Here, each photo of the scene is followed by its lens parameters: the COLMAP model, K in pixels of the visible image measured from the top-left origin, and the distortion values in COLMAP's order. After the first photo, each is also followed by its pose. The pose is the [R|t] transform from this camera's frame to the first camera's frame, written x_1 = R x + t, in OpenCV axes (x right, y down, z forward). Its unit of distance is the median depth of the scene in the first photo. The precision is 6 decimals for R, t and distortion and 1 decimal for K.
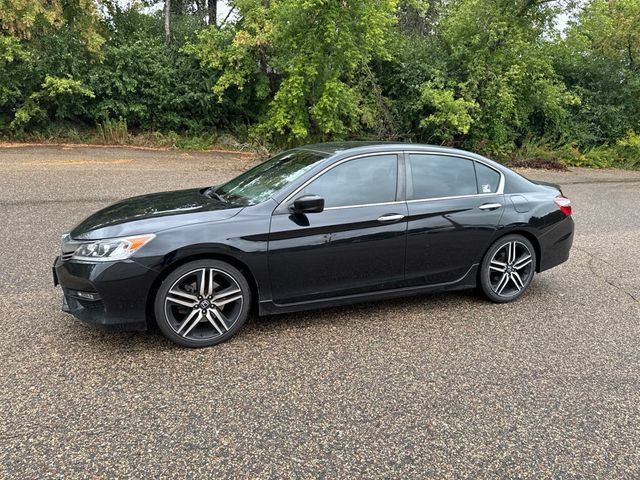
lens RADIAL K [[461.0, 0, 321.9], [0, 461.0, 241.5], [0, 0, 1]] dist [0.034078, -0.049164]
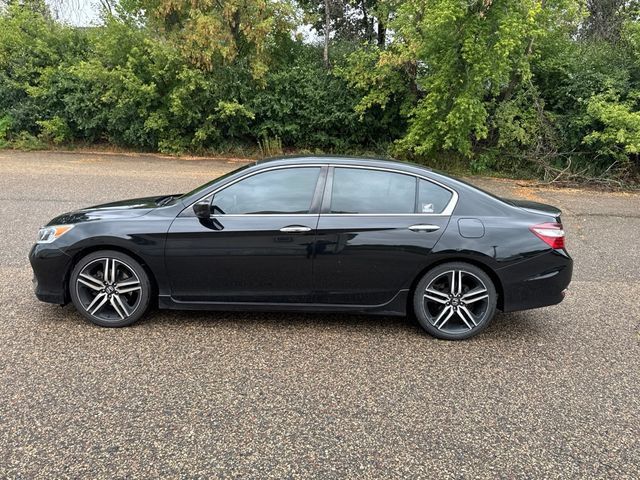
lens RADIAL K [[461.0, 0, 319.5], [0, 461.0, 239.9], [0, 0, 1]] dist [0.034078, -0.049164]
pose [[0.916963, 0.084581, -0.389904, 0.142895], [-0.100896, 0.994664, -0.021512, -0.003313], [0.386004, 0.059065, 0.920604, 0.027823]]
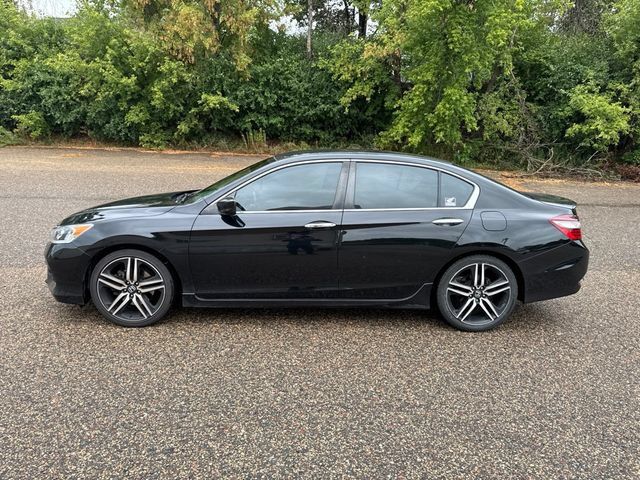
lens RADIAL K [[461.0, 0, 316.7], [0, 461.0, 242.7], [0, 0, 1]] dist [0.034078, -0.049164]
pose [[0.933689, 0.077300, -0.349643, 0.119897], [-0.083991, 0.996459, -0.003990, -0.002458], [0.348097, 0.033092, 0.936874, 0.018840]]
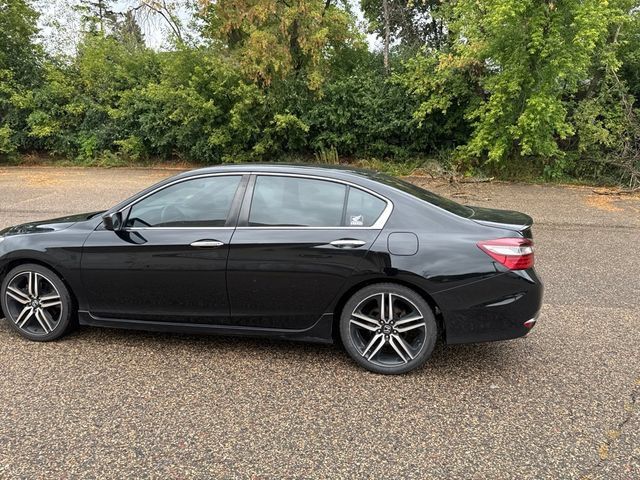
lens RADIAL K [[461.0, 0, 318.0], [0, 461.0, 243.6], [0, 0, 1]] dist [0.034078, -0.049164]
pose [[0.826910, 0.083313, -0.556129, 0.203719], [-0.111983, 0.993553, -0.017664, -0.014777], [0.551072, 0.076883, 0.830908, 0.090397]]
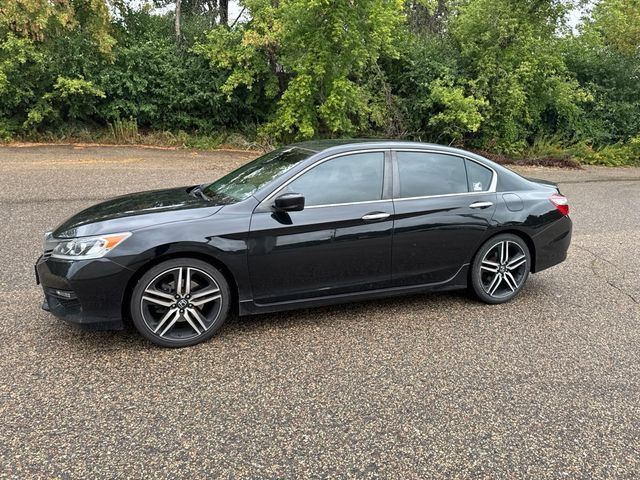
lens RADIAL K [[461.0, 0, 321.7], [0, 461.0, 236.7], [0, 0, 1]] dist [0.034078, -0.049164]
pose [[0.999516, 0.002590, -0.031005, 0.015927], [-0.002829, 0.999967, -0.007675, -0.000103], [0.030985, 0.007759, 0.999490, 0.004332]]
